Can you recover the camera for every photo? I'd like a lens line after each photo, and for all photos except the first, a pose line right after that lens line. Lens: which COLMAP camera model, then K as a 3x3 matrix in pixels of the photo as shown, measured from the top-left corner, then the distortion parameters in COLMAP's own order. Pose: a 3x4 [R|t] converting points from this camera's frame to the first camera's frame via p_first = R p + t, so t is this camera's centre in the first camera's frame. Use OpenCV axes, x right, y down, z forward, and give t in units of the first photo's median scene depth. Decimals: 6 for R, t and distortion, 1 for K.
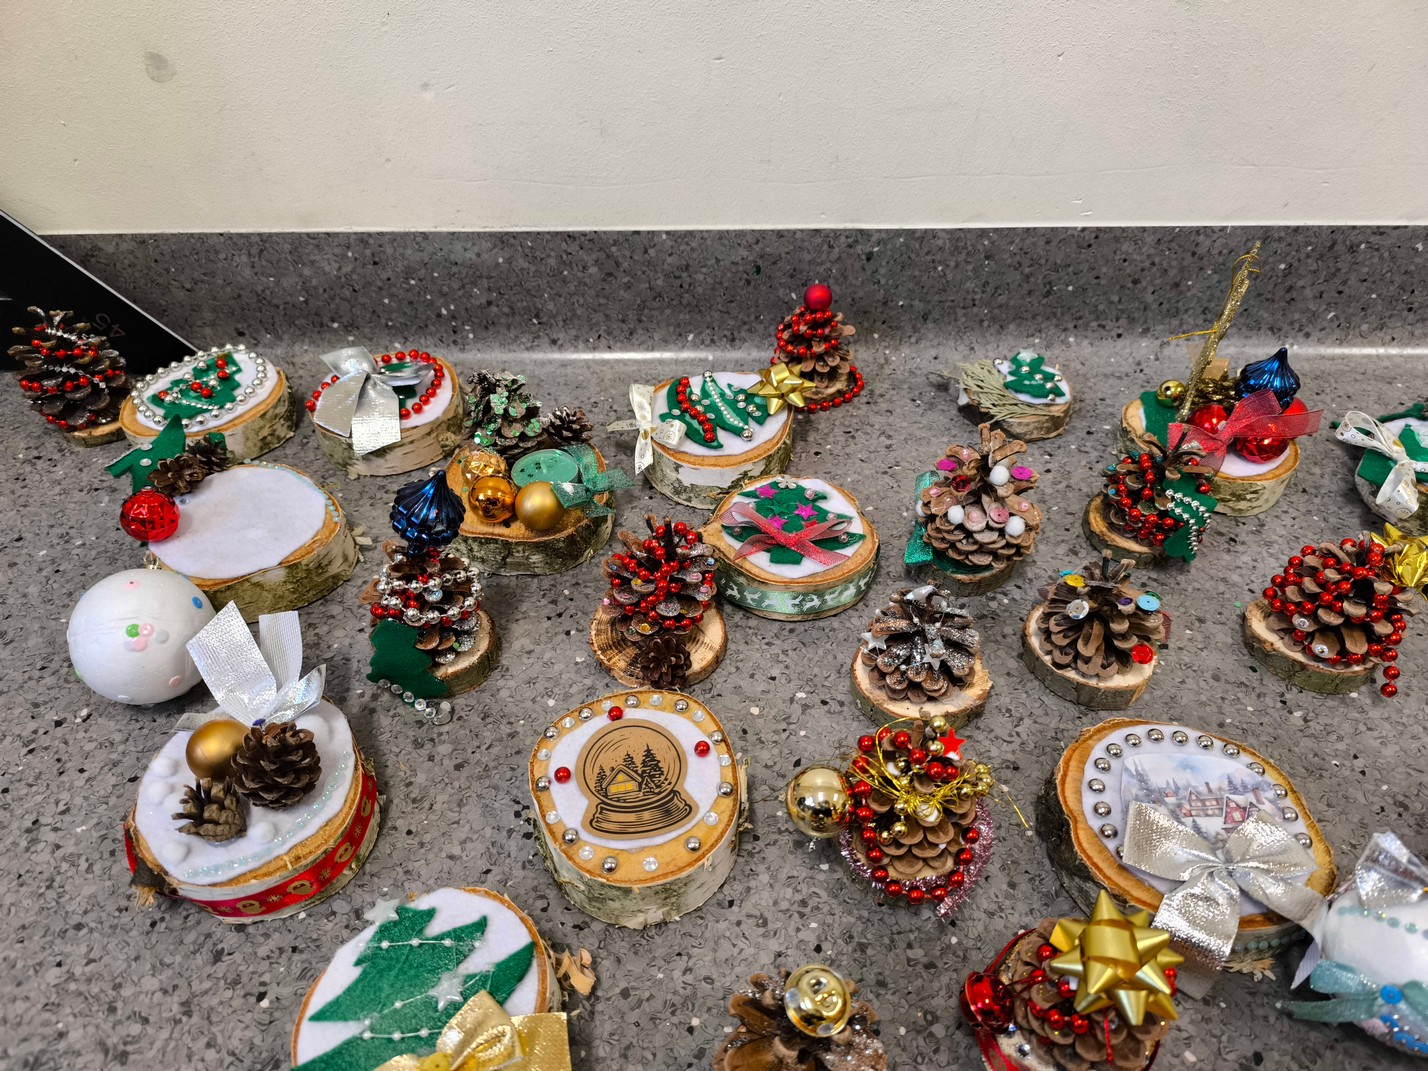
lens RADIAL K [[932.2, 0, 718.0], [0, 932.2, 539.8], [0, 0, 1]] dist [0.008359, -0.026496]
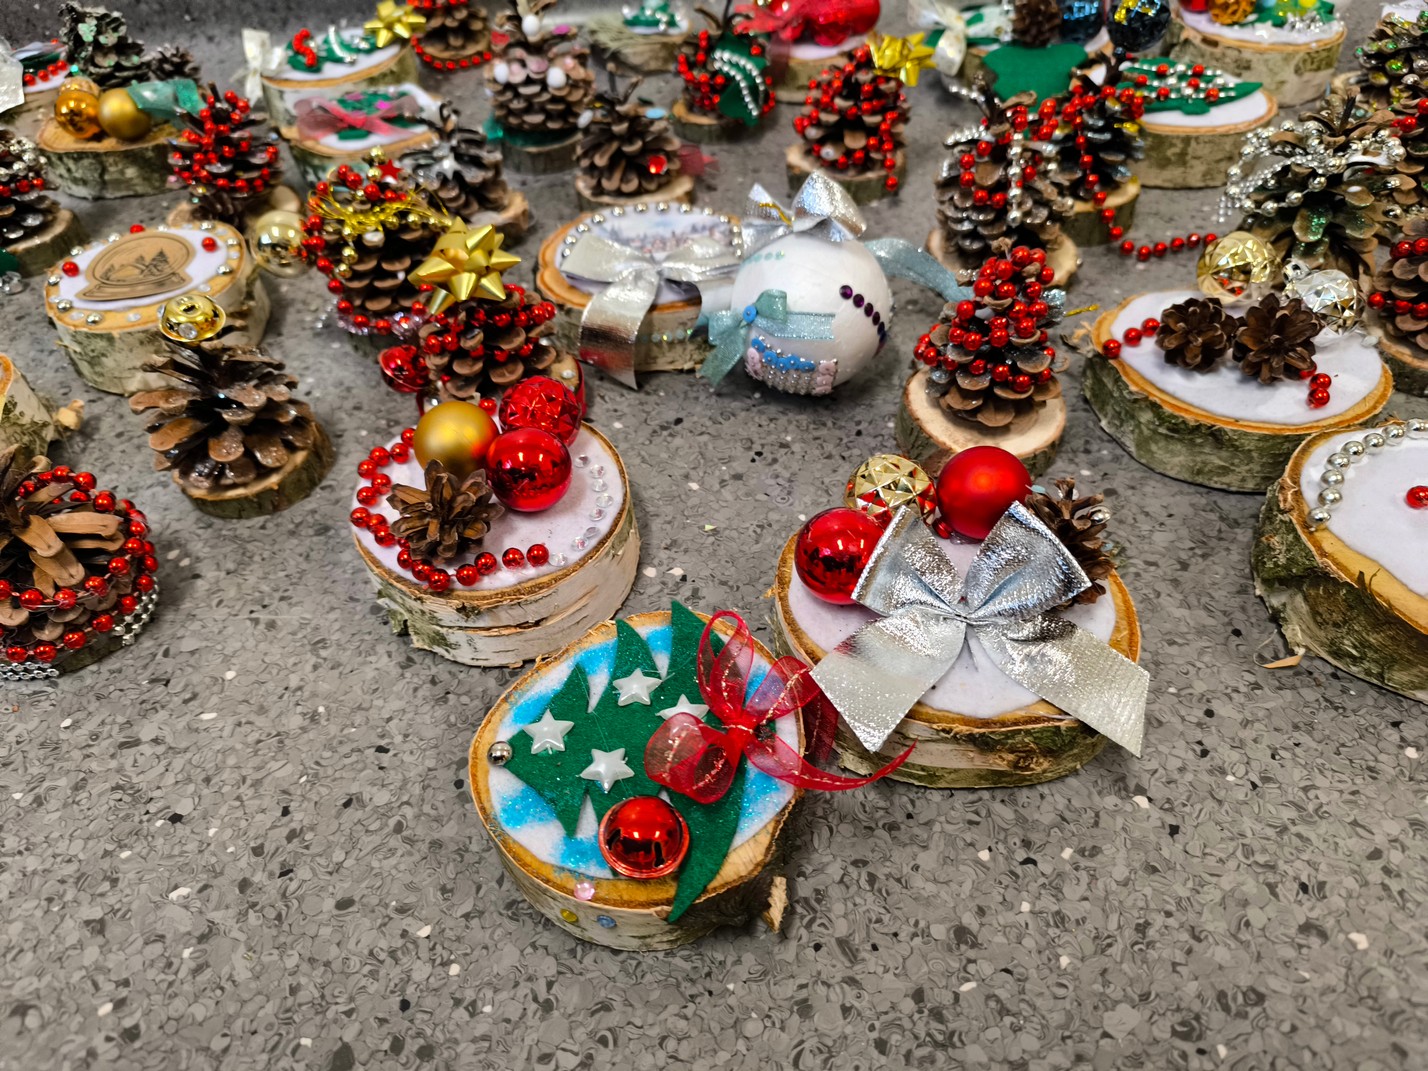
lens RADIAL K [[938.8, 0, 714.0], [0, 938.8, 535.5], [0, 0, 1]] dist [0.019794, -0.036171]
pose [[0.995899, -0.085438, 0.029757, 0.363525], [0.084238, 0.995663, 0.039477, 0.410517], [-0.033001, -0.036808, 0.998777, -0.079530]]
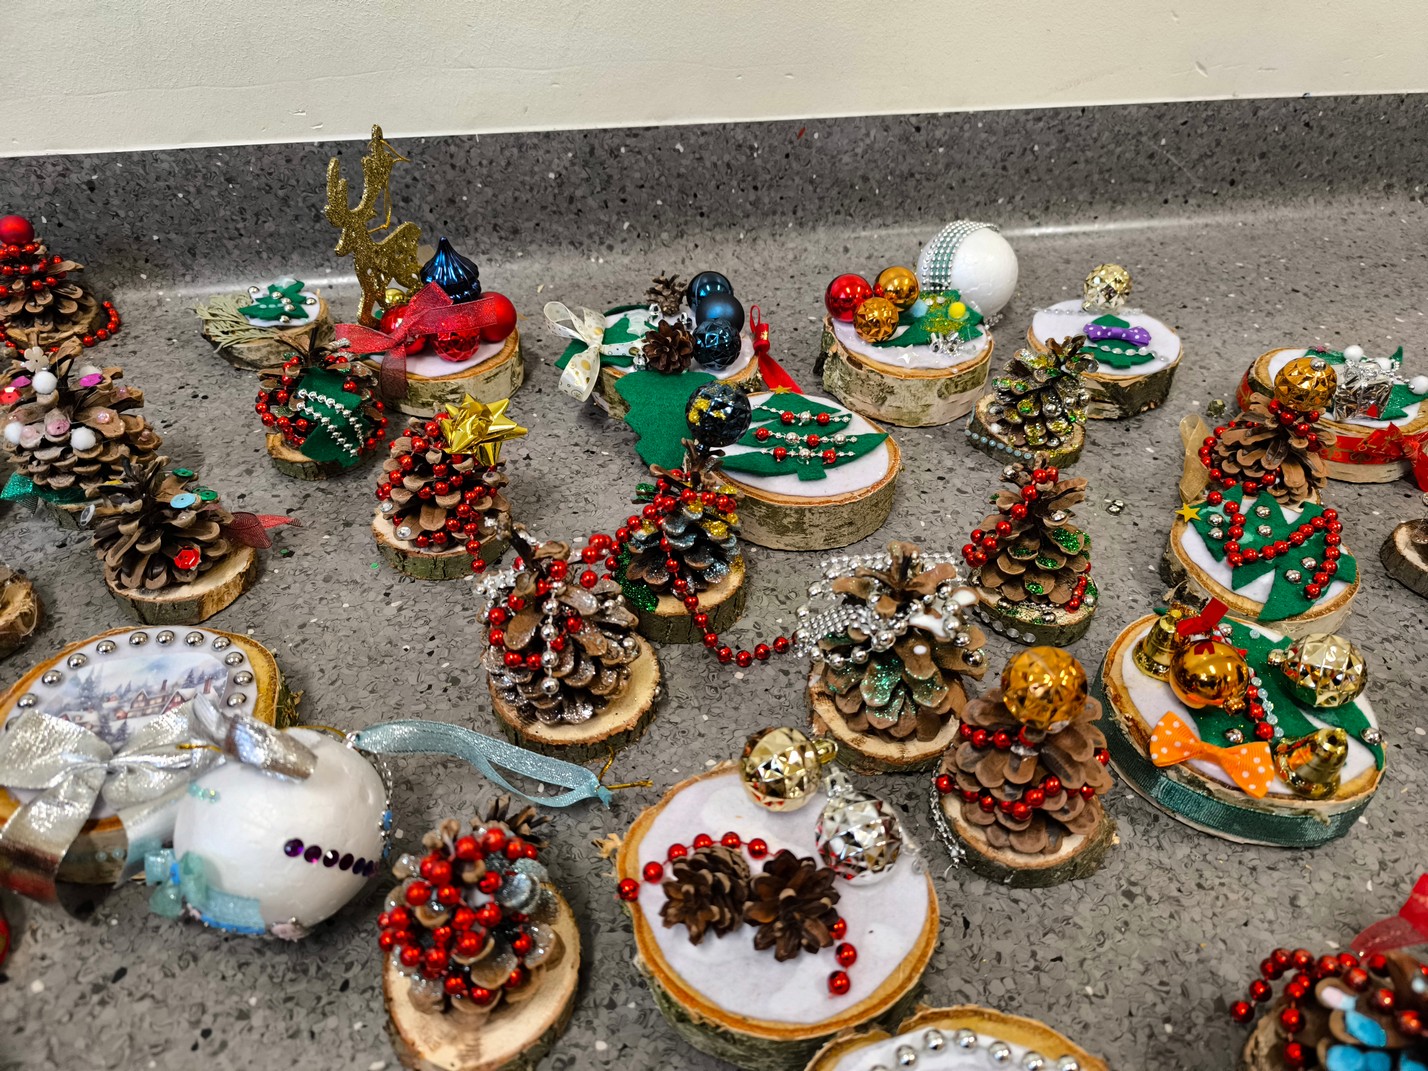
lens RADIAL K [[938.8, 0, 714.0], [0, 938.8, 535.5], [0, 0, 1]] dist [0.019794, -0.036171]
pose [[0.977872, -0.110468, 0.177663, 0.639506], [0.116437, 0.992920, -0.023494, 0.146679], [-0.173809, 0.043660, 0.983811, 0.008925]]
